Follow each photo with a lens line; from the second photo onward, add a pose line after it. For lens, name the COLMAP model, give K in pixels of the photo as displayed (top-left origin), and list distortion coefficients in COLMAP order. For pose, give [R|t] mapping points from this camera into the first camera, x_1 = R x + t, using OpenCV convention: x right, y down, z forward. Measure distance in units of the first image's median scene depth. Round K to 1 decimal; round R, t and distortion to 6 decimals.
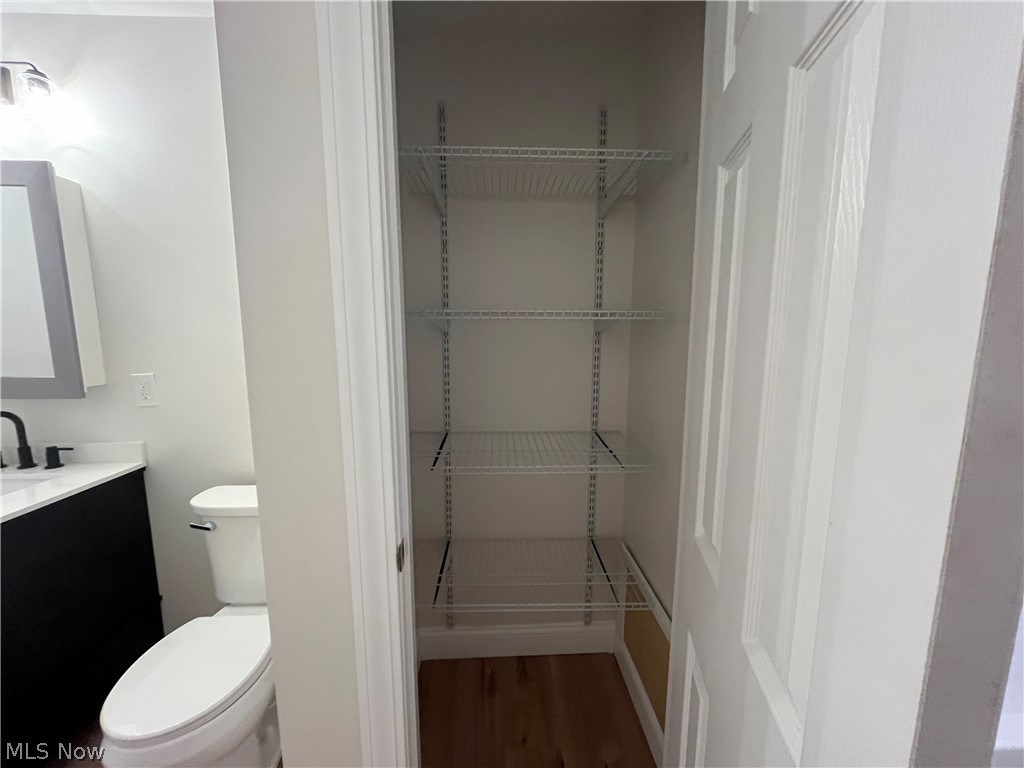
lens RADIAL K [[412.4, 0, 515.7], [0, 412.4, 383.8], [0, 0, 1]] dist [-0.003876, 0.000085]
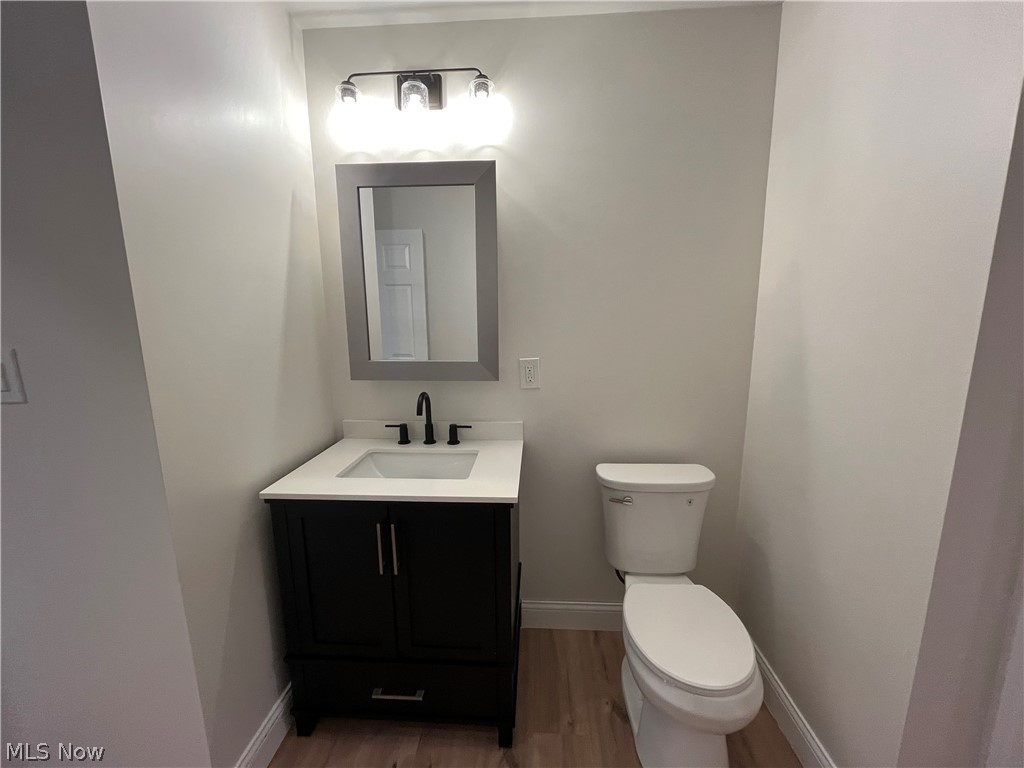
lens RADIAL K [[412.4, 0, 512.4], [0, 412.4, 386.7], [0, 0, 1]] dist [-0.003876, 0.000085]
pose [[0.994473, 0.006013, -0.104824, -0.897431], [-0.003155, 0.999619, 0.027418, 0.021867], [0.104949, -0.026936, 0.994113, -0.083314]]
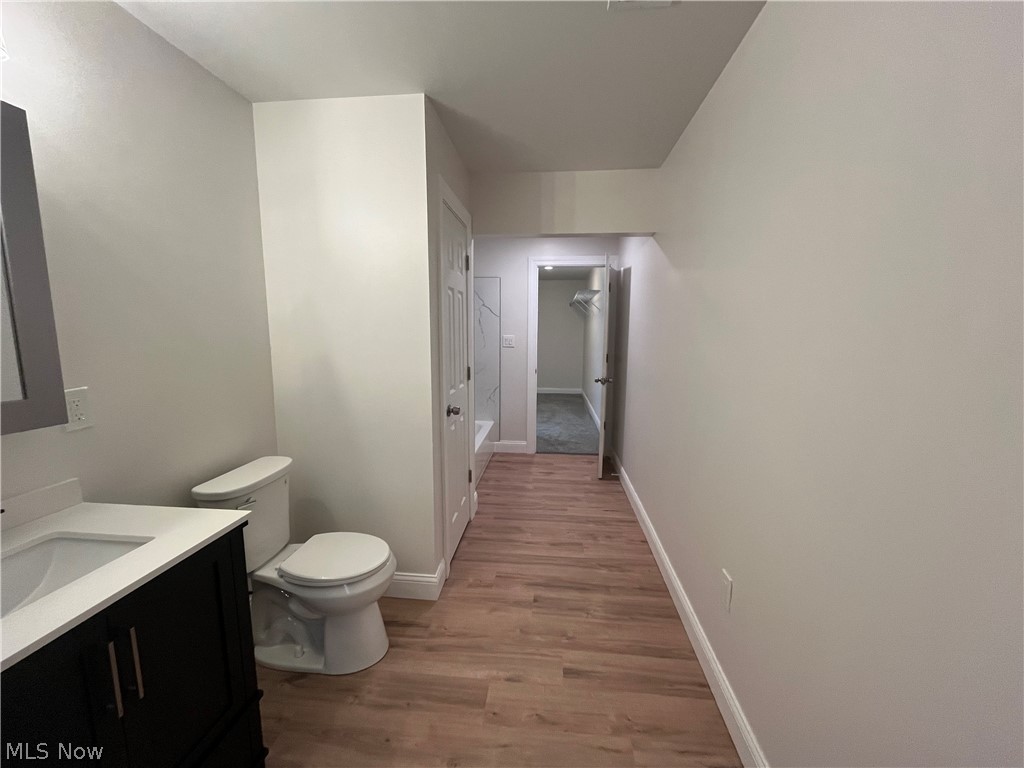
lens RADIAL K [[412.4, 0, 510.3], [0, 412.4, 386.4], [0, 0, 1]] dist [-0.003876, 0.000085]
pose [[0.153992, -0.137810, 0.978414, -1.656484], [0.138270, 0.983488, 0.116763, -0.005976], [-0.978349, 0.117305, 0.170504, 0.049815]]
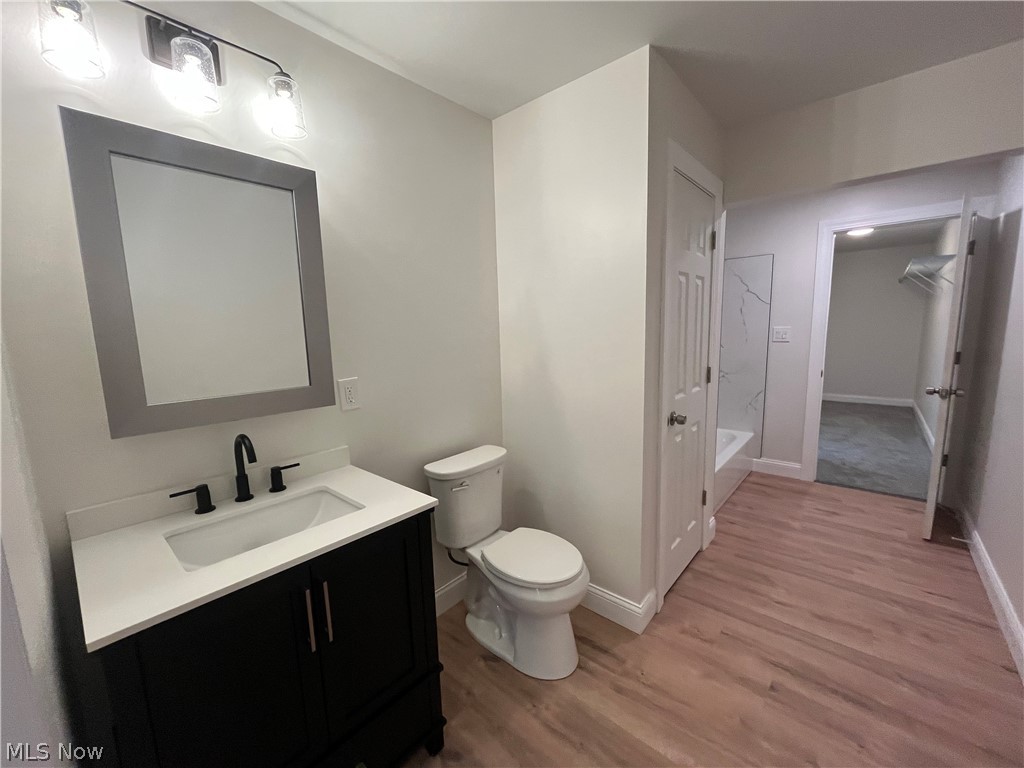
lens RADIAL K [[412.4, 0, 512.1], [0, 412.4, 386.2], [0, 0, 1]] dist [-0.003876, 0.000085]
pose [[0.697694, -0.125081, 0.705392, -1.450804], [0.134068, 0.990041, 0.042951, 0.005859], [-0.703740, 0.064604, 0.707515, -0.030106]]
